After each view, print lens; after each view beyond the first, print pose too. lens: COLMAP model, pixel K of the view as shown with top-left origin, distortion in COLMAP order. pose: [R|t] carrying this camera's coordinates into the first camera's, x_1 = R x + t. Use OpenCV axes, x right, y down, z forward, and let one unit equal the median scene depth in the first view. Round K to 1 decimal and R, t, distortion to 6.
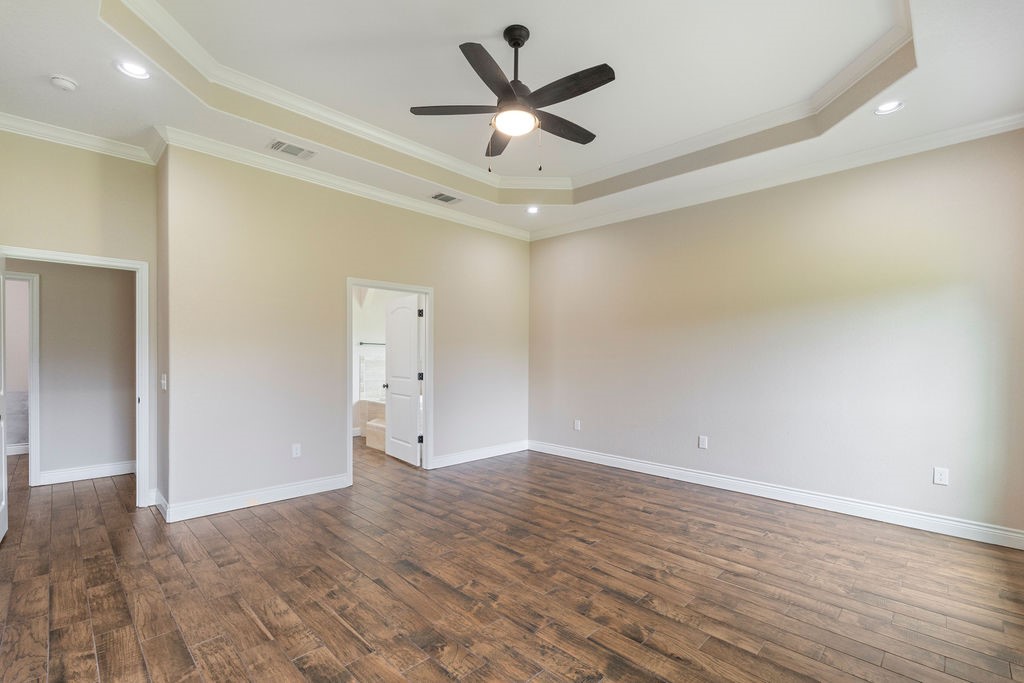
lens RADIAL K [[457.4, 0, 510.4], [0, 457.4, 351.6], [0, 0, 1]] dist [-0.003015, -0.000107]
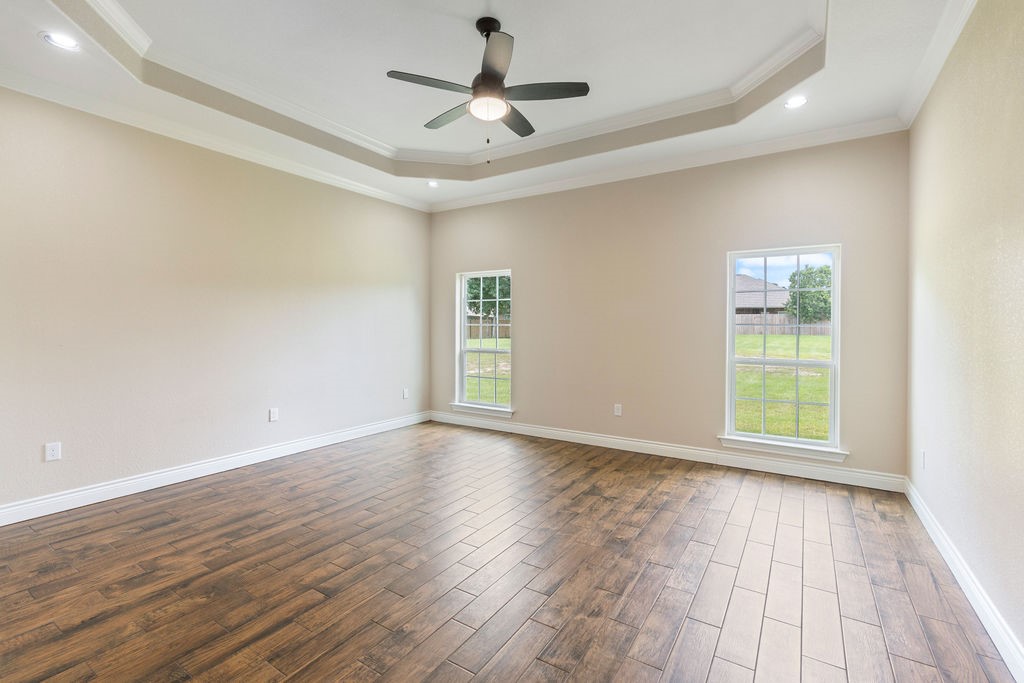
lens RADIAL K [[452.0, 0, 509.2], [0, 452.0, 323.2], [0, 0, 1]] dist [-0.001378, 0.000013]
pose [[-0.201377, 0.001100, 0.979513, -0.746042], [-0.012012, 0.999921, -0.003592, -0.000061], [-0.979440, -0.012489, -0.201348, 0.842643]]
